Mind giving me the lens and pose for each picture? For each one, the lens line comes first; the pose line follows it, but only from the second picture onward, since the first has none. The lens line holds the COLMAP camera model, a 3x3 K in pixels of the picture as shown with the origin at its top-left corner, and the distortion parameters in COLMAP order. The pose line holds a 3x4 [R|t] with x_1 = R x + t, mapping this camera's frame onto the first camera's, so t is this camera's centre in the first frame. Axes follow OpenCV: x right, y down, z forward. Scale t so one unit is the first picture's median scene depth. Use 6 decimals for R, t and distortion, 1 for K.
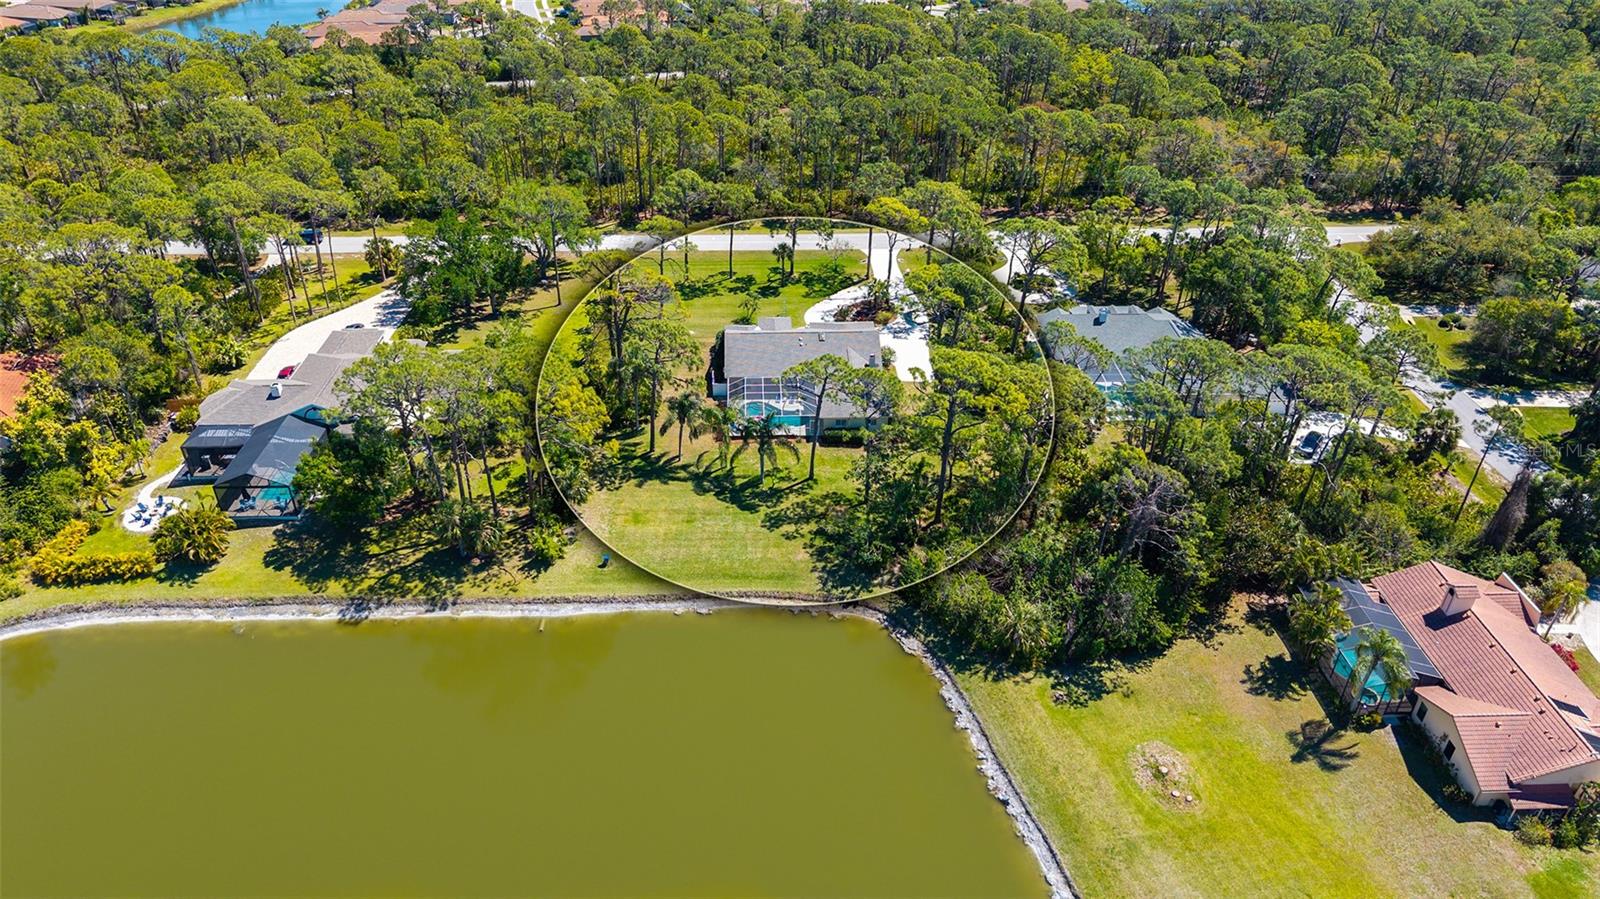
lens RADIAL K [[1075.7, 0, 796.7], [0, 1075.7, 449.8], [0, 0, 1]] dist [0.008381, -0.009555]
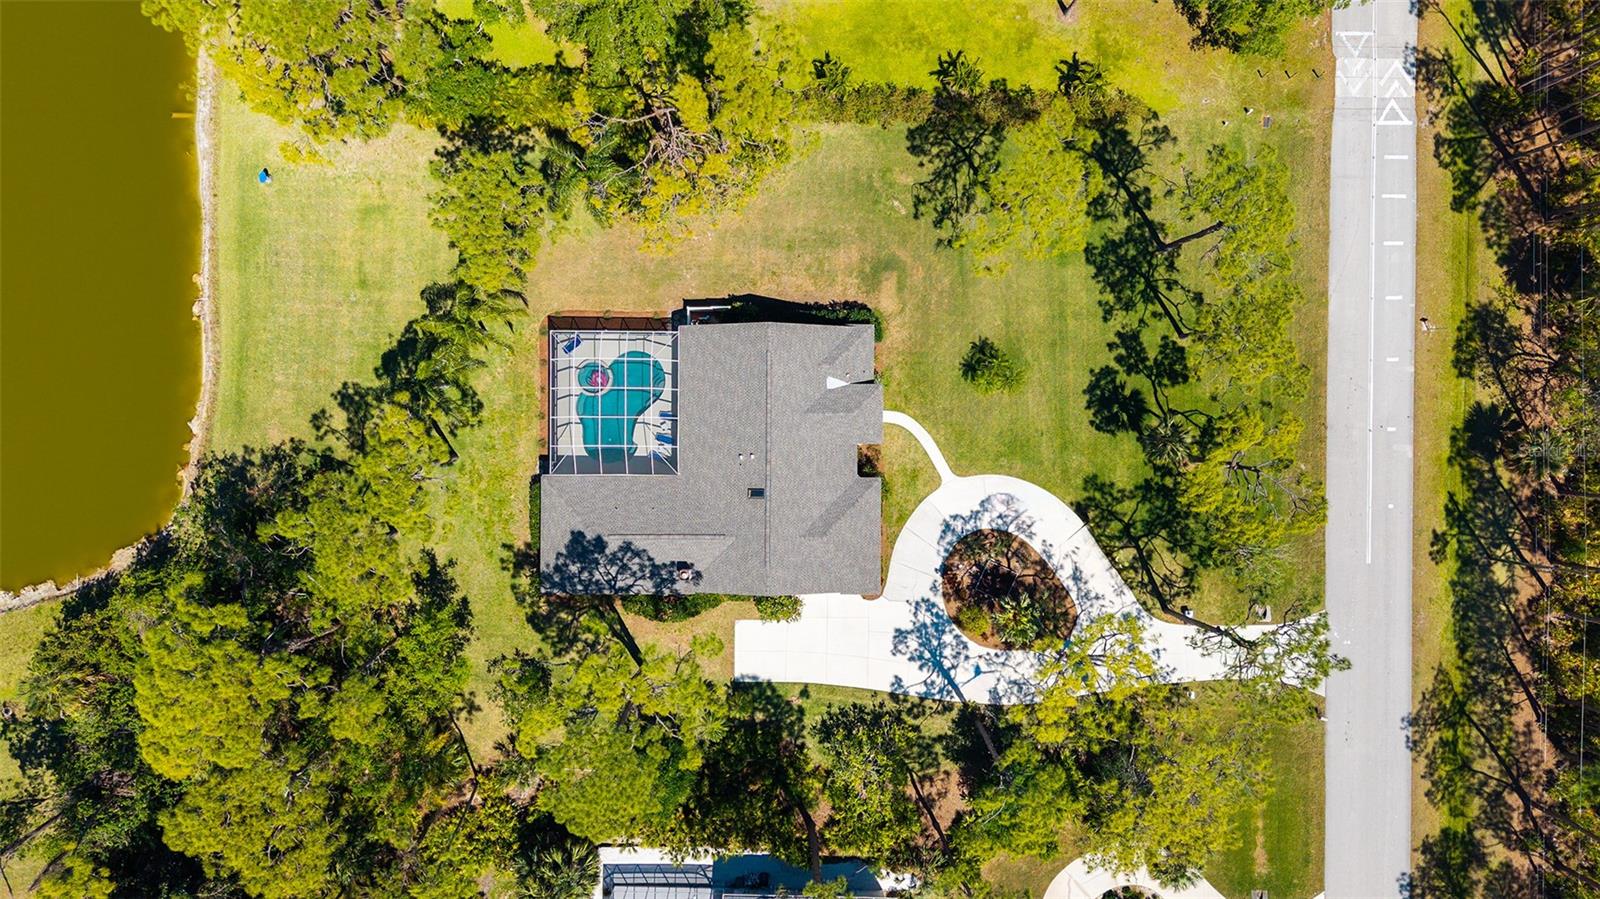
lens RADIAL K [[1075.7, 0, 800.2], [0, 1075.7, 451.2], [0, 0, 1]] dist [0.008381, -0.009555]
pose [[-0.044413, 0.998980, 0.008185, -0.006054], [-0.544290, -0.031067, 0.838322, -0.674738], [0.837721, 0.032777, 0.545114, 0.817318]]
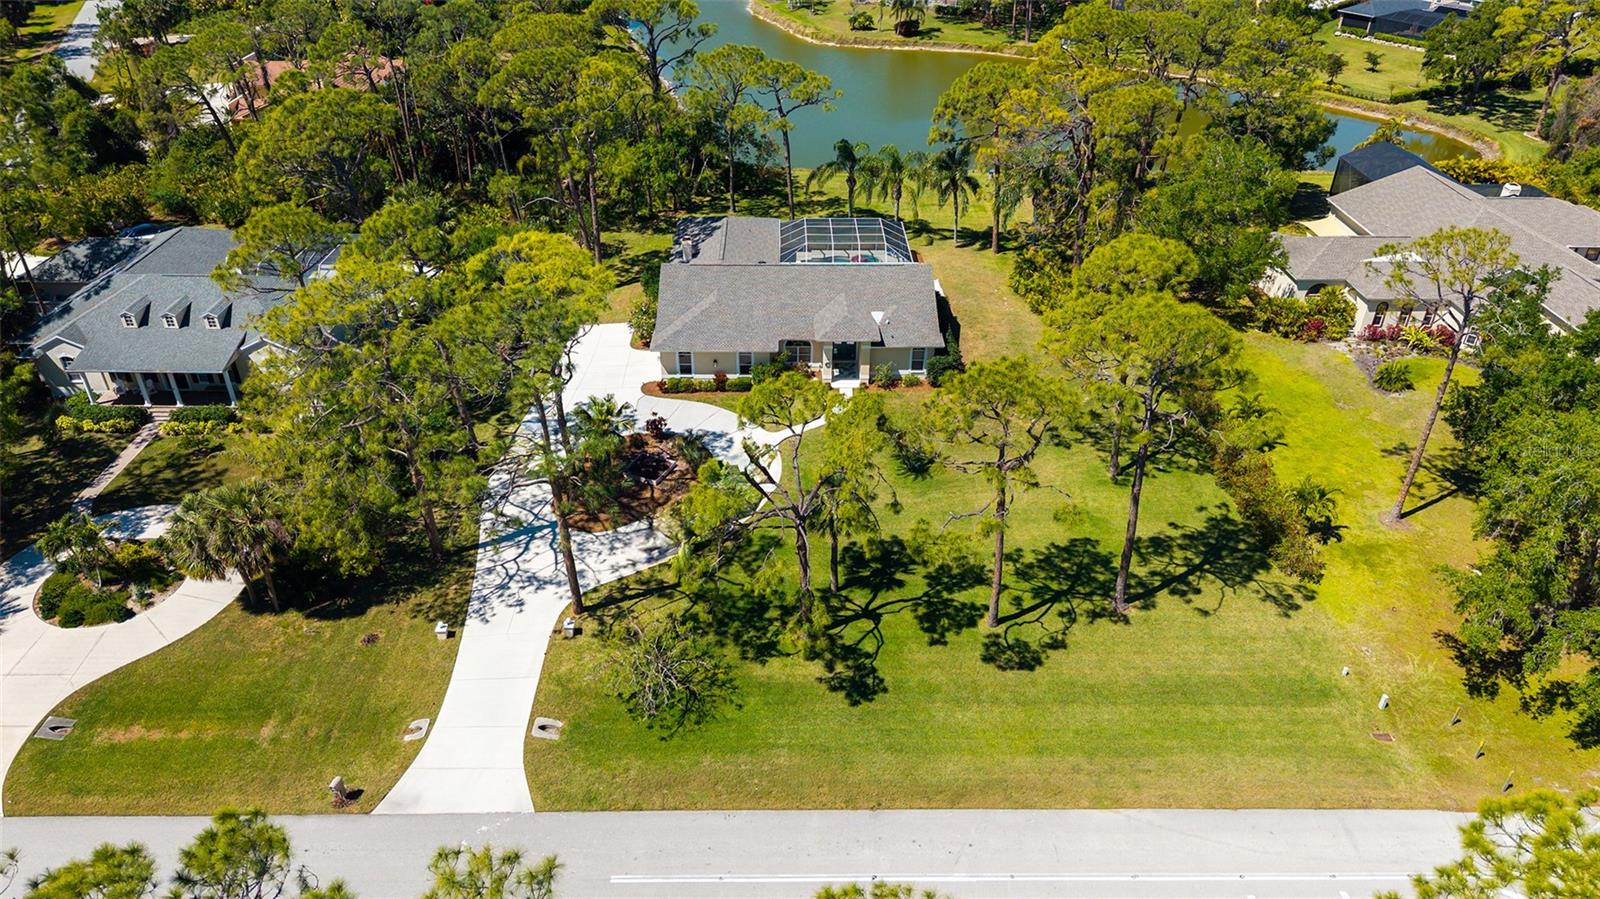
lens RADIAL K [[1075.7, 0, 798.5], [0, 1075.7, 449.6], [0, 0, 1]] dist [0.008381, -0.009555]
pose [[-0.999633, -0.003156, 0.026897, -0.014758], [0.023021, 0.424045, 0.905349, -0.671918], [-0.014263, 0.905636, -0.423816, 1.529045]]
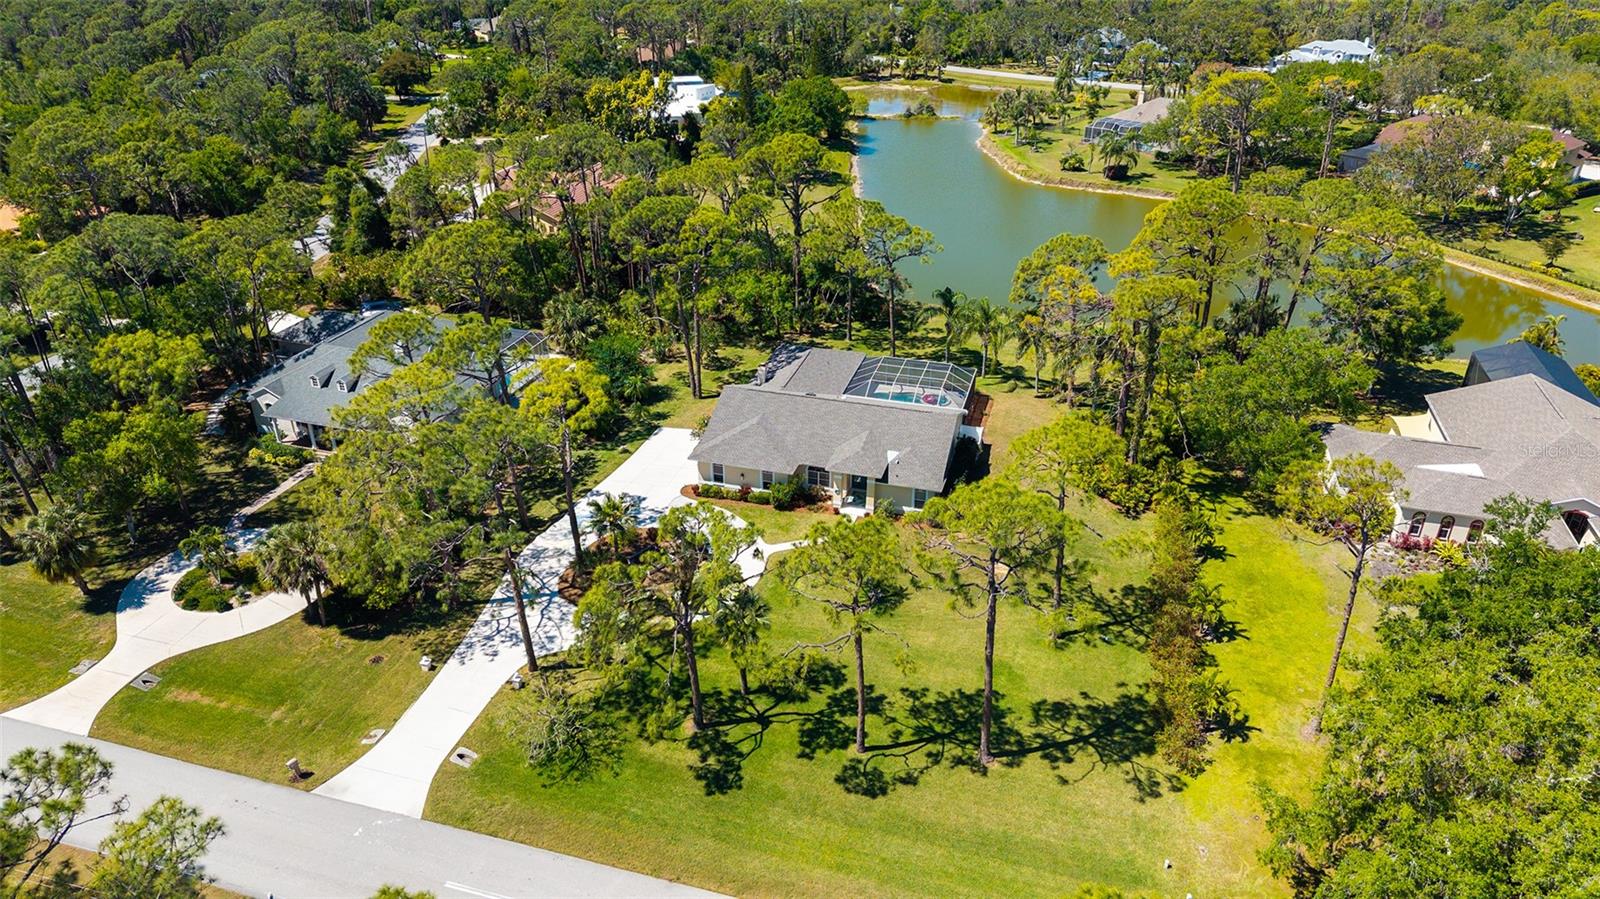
lens RADIAL K [[1075.7, 0, 797.3], [0, 1075.7, 444.8], [0, 0, 1]] dist [0.008381, -0.009555]
pose [[-0.948920, -0.133385, 0.285936, -0.183068], [0.180103, 0.515110, 0.837989, -0.731383], [-0.259063, 0.846682, -0.464775, 1.523456]]
